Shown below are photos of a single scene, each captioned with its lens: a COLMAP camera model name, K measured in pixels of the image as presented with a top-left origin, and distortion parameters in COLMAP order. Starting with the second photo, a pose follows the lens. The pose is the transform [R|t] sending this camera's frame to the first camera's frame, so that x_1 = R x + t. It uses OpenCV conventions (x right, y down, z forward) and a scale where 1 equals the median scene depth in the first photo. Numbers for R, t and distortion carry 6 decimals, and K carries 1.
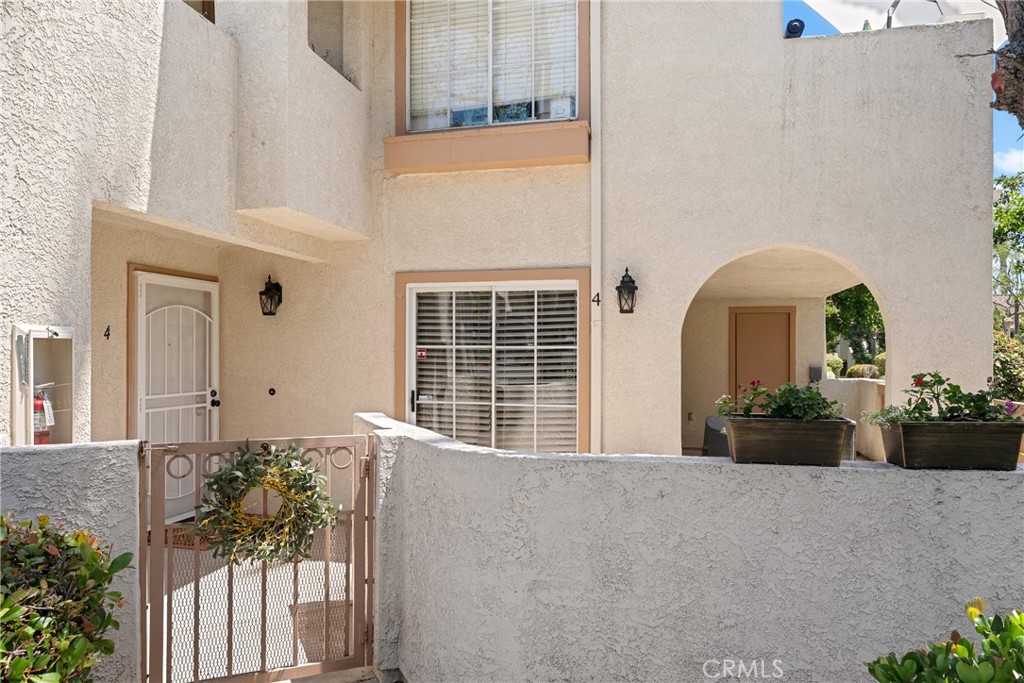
lens RADIAL K [[693.5, 0, 511.5], [0, 693.5, 349.6], [0, 0, 1]] dist [-0.006485, -0.000199]
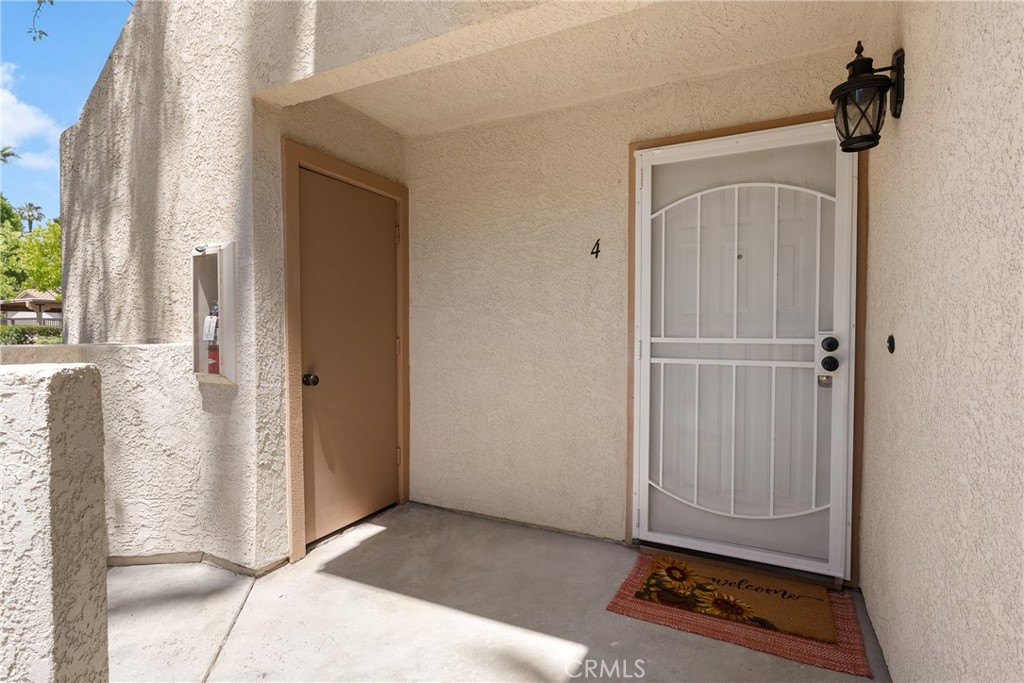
lens RADIAL K [[506.4, 0, 507.6], [0, 506.4, 342.6], [0, 0, 1]] dist [-0.001281, 0.001077]
pose [[-0.235016, 0.027632, -0.971599, -0.022816], [0.005929, 0.999618, 0.026994, 0.052683], [0.971973, 0.000583, -0.235090, 0.889312]]
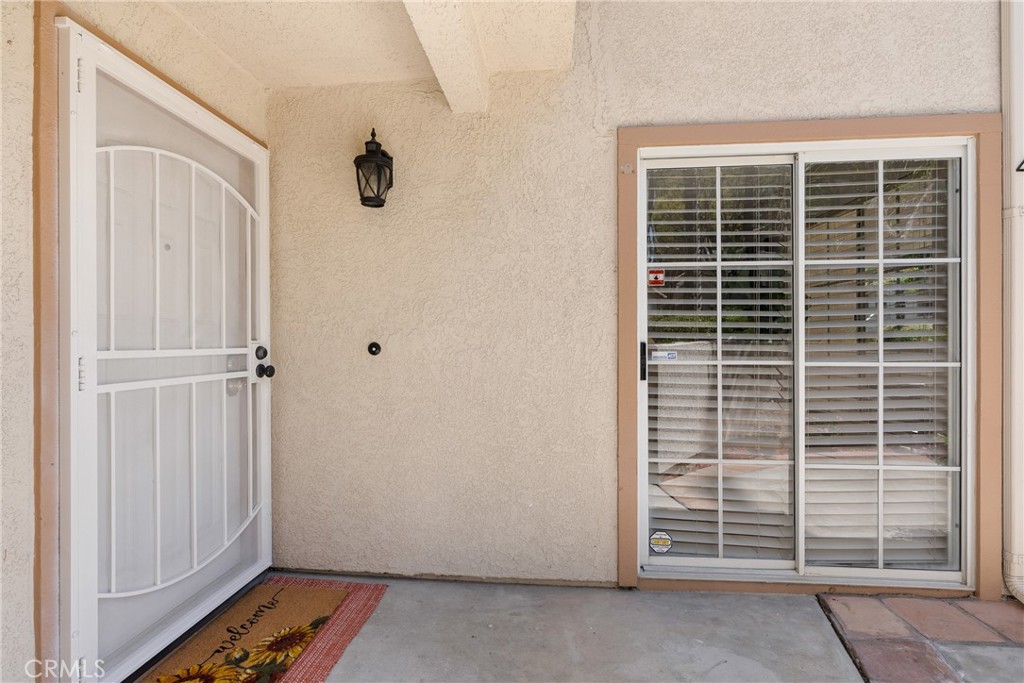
lens RADIAL K [[475.0, 0, 510.9], [0, 475.0, 340.9], [0, 0, 1]] dist [-0.003827, 0.000065]
pose [[0.989720, -0.004994, 0.142928, -0.302748], [0.004396, 0.999980, 0.004499, 0.055284], [-0.142948, -0.003825, 0.989723, 0.633261]]
